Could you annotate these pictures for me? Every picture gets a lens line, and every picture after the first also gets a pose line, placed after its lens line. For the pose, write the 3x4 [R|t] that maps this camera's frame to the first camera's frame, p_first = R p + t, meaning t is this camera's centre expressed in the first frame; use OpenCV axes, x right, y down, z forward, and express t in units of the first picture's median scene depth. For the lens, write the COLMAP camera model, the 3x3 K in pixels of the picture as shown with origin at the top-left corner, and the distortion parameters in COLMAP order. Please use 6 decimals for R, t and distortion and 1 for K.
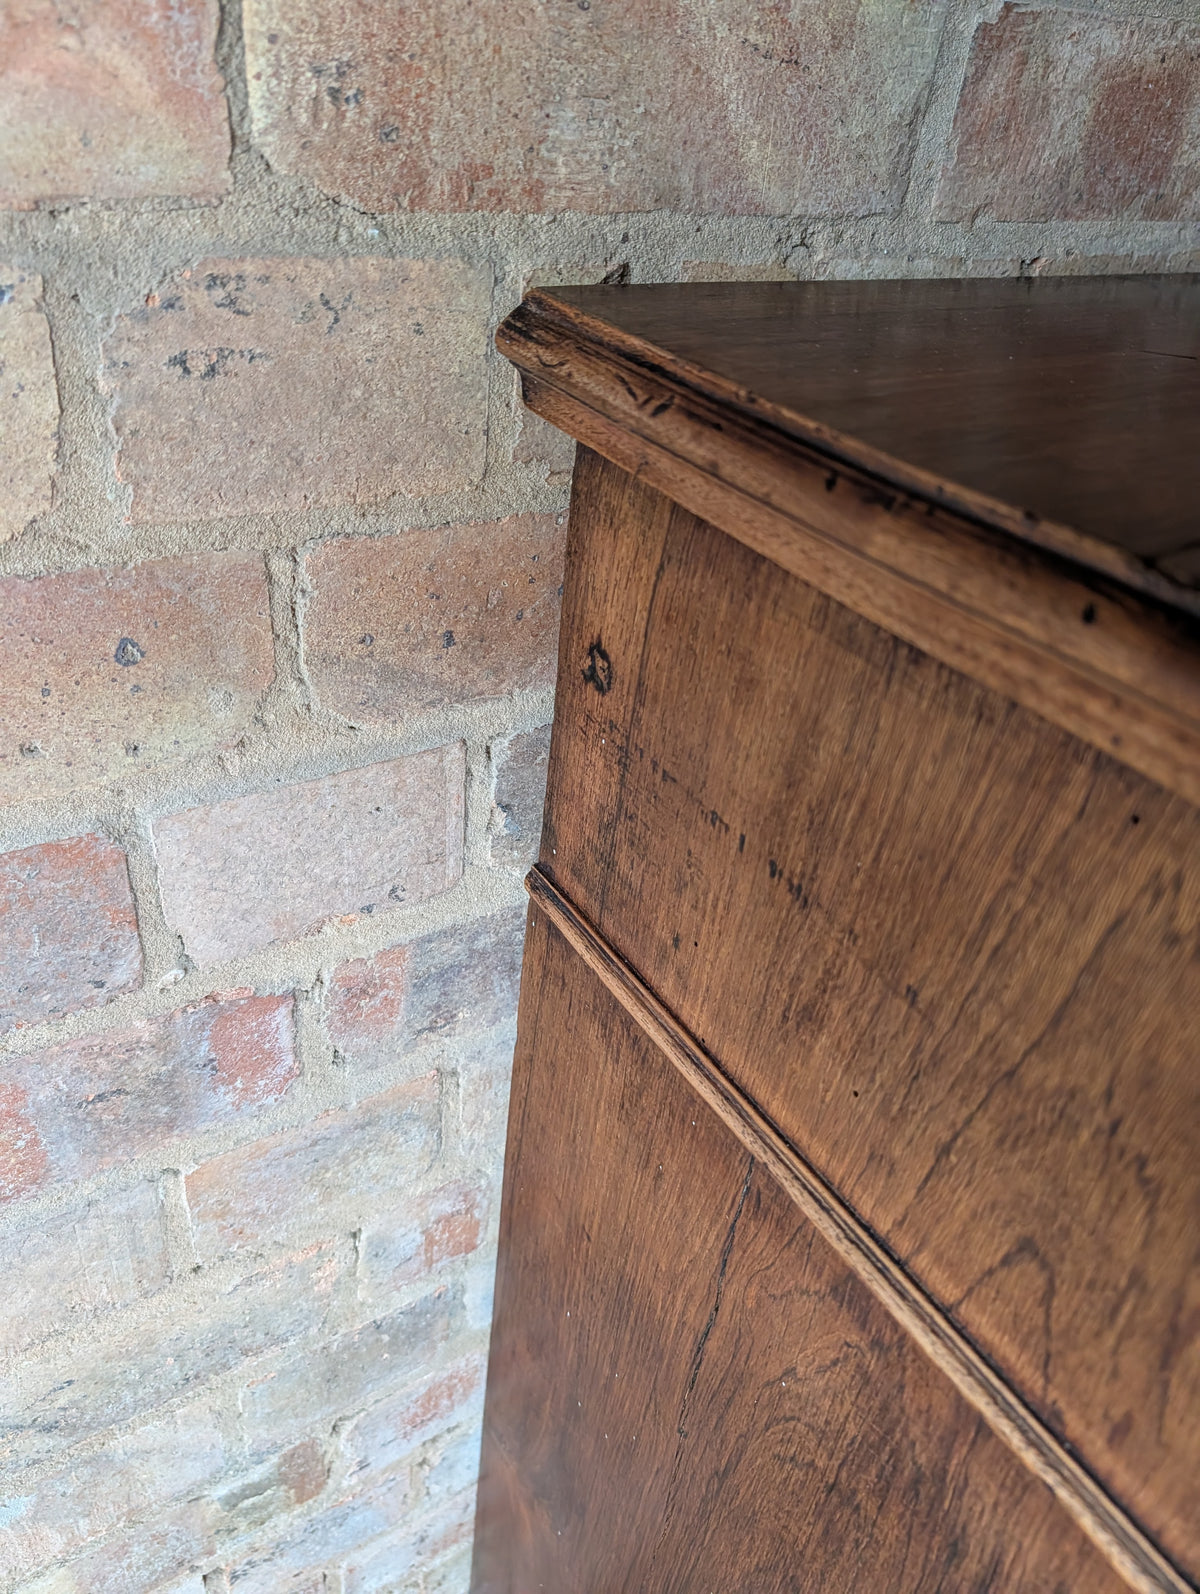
lens RADIAL K [[1180.6, 0, 600.8], [0, 1180.6, 783.5], [0, 0, 1]] dist [-0.012557, 0.000361]
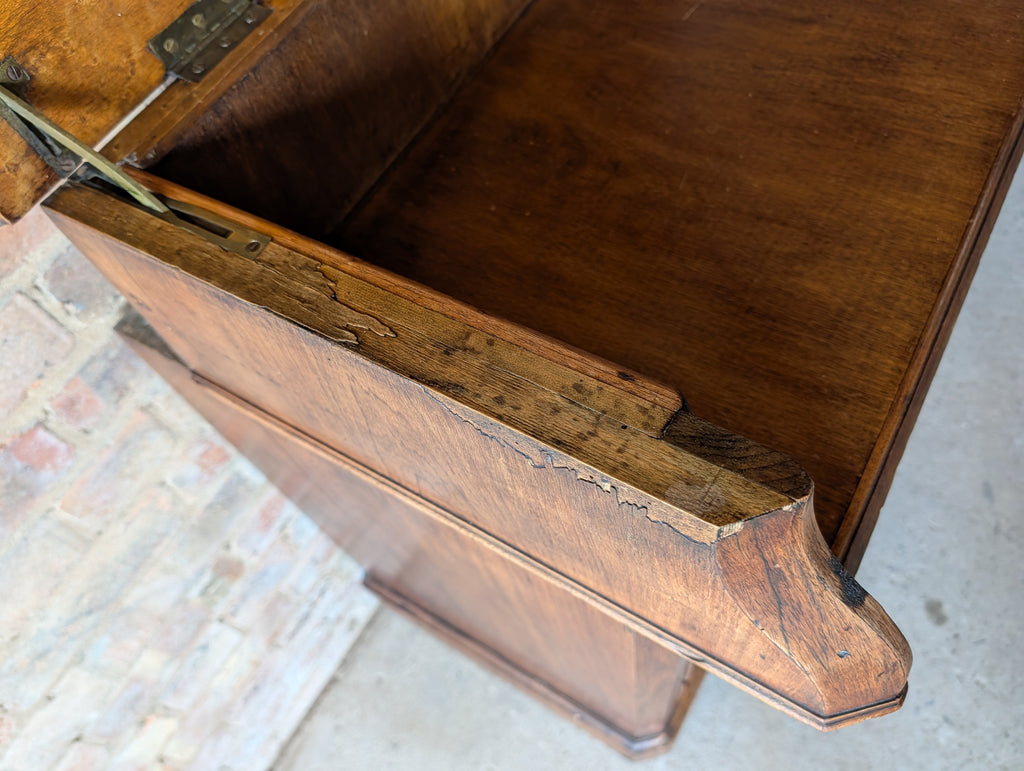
lens RADIAL K [[758.4, 0, 505.5], [0, 758.4, 399.7], [0, 0, 1]] dist [-0.012557, 0.000361]
pose [[0.872657, -0.488300, 0.005685, 0.525026], [0.440797, 0.792667, 0.421162, -0.066873], [-0.210160, -0.365024, 0.906967, -0.449473]]
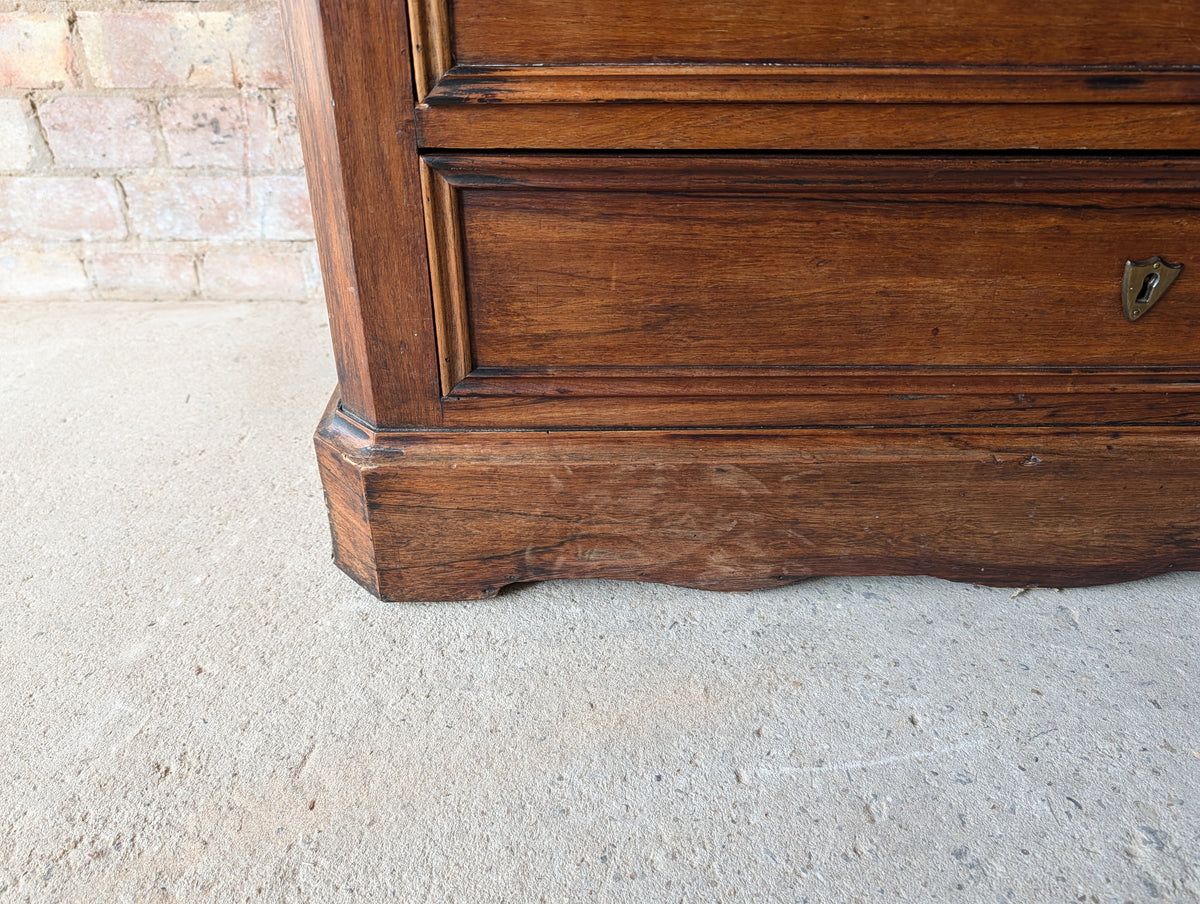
lens RADIAL K [[874.6, 0, 597.2], [0, 874.6, 460.2], [0, 0, 1]] dist [-0.004123, -0.001288]
pose [[0.855263, 0.204838, -0.475990, 1.307906], [-0.228485, 0.973511, 0.008397, 1.931278], [0.465101, 0.101575, 0.879411, 0.294208]]
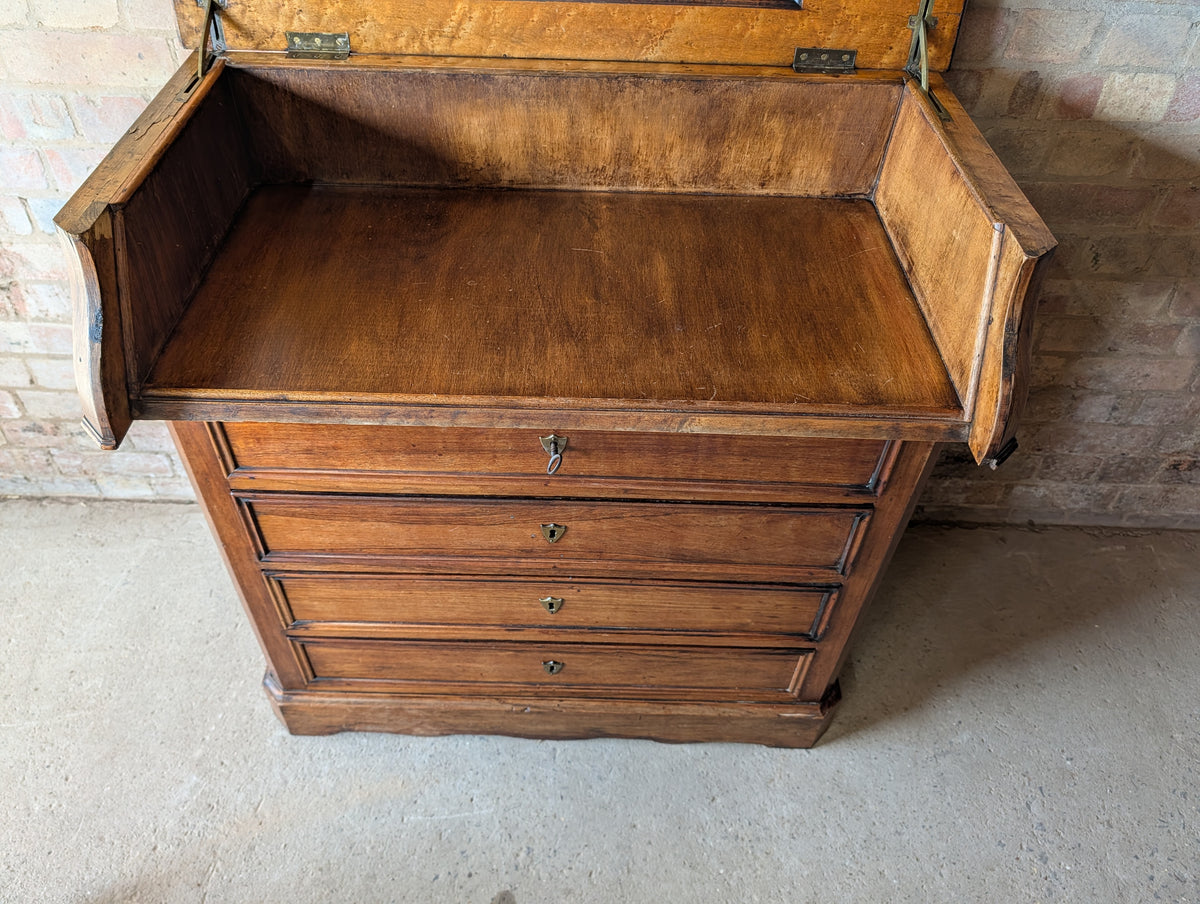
lens RADIAL K [[867.5, 0, 581.7], [0, 867.5, 449.8], [0, 0, 1]] dist [0.001750, -0.004474]
pose [[0.830242, 0.336300, -0.444522, 2.541545], [-0.267269, 0.940017, 0.211980, 0.133118], [0.489147, -0.057187, 0.870324, -1.025471]]
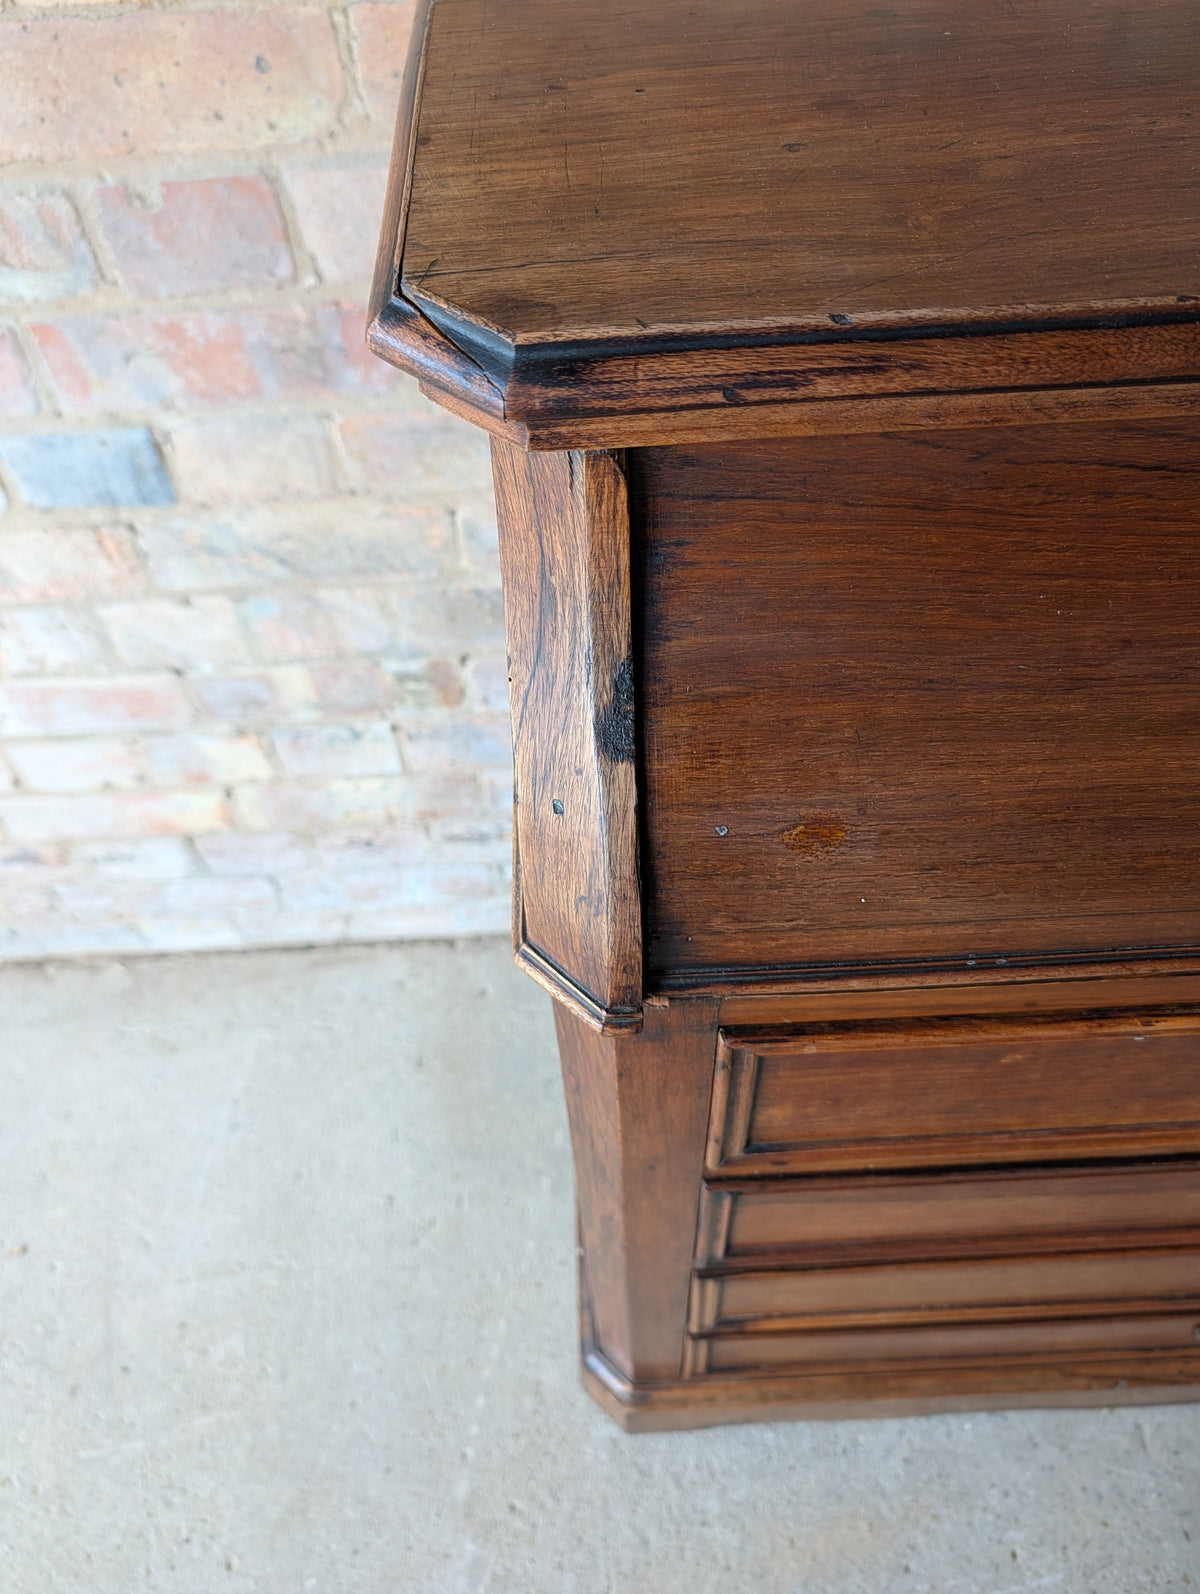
lens RADIAL K [[1180.6, 0, 600.8], [0, 1180.6, 783.5], [0, 0, 1]] dist [-0.012557, 0.000361]
pose [[0.849147, 0.322702, -0.418106, 0.971822], [-0.182584, 0.922183, 0.340942, 0.167944], [0.495593, -0.213170, 0.841989, -0.450106]]
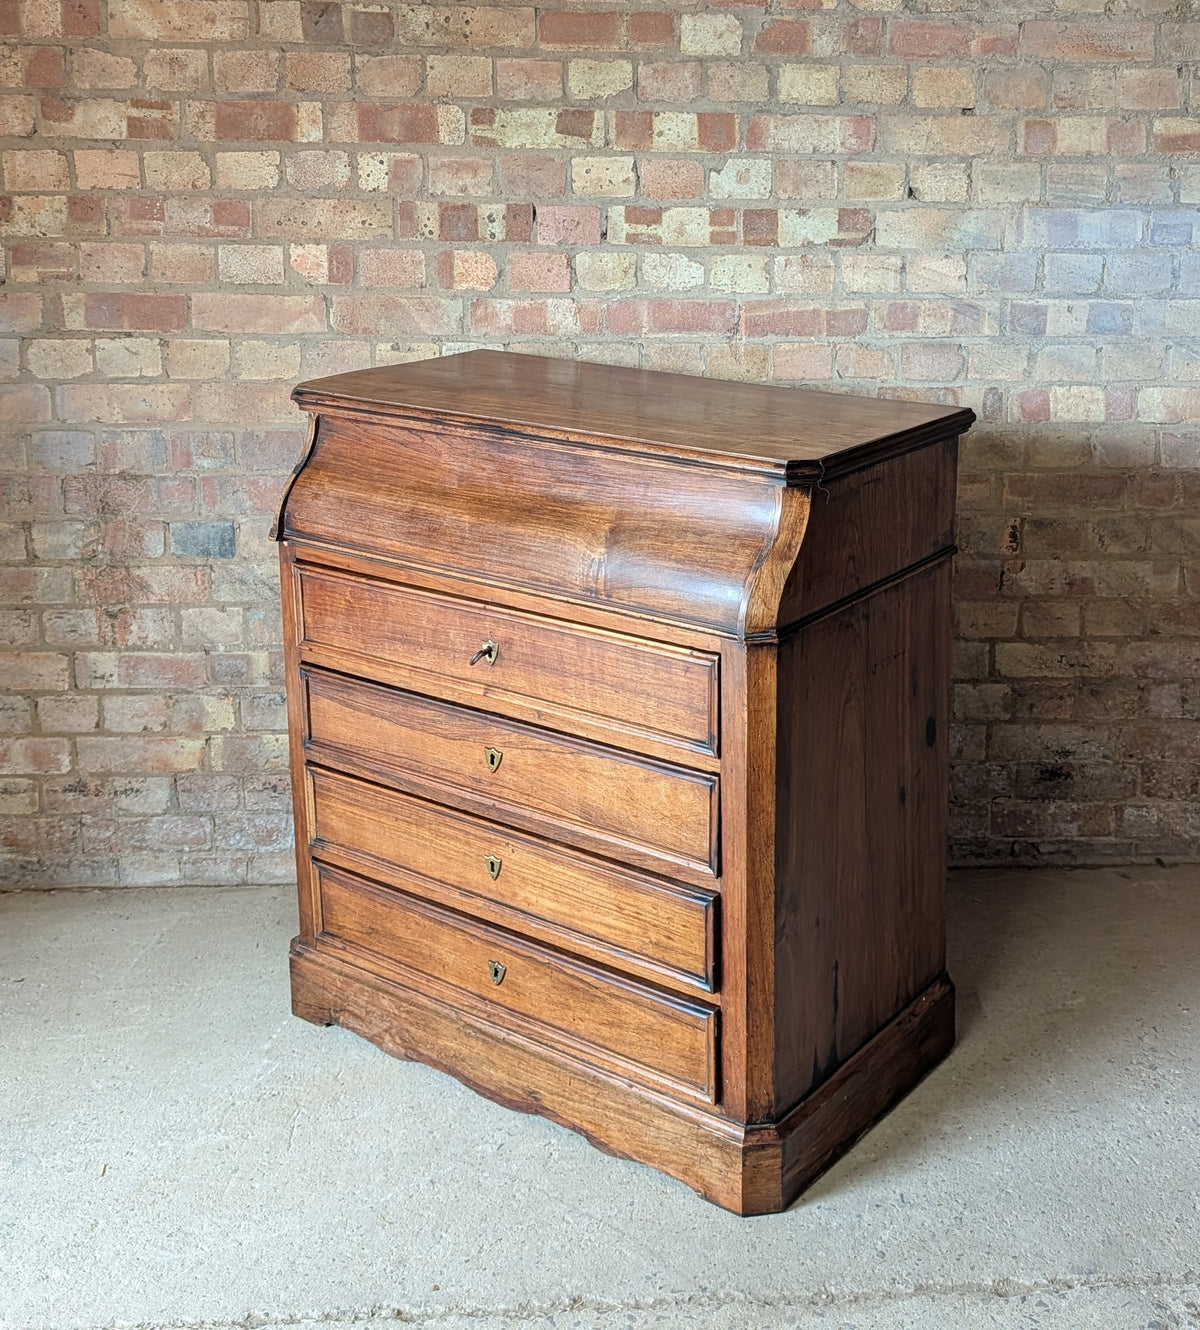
lens RADIAL K [[1660.3, 0, 740.4], [0, 1660.3, 443.3], [0, 0, 1]] dist [0.153778, -0.502662]
pose [[0.870084, 0.012144, -0.492754, 4.667496], [-0.212090, 0.911642, -0.352032, 2.142696], [0.444940, 0.410805, 0.795781, -3.860619]]
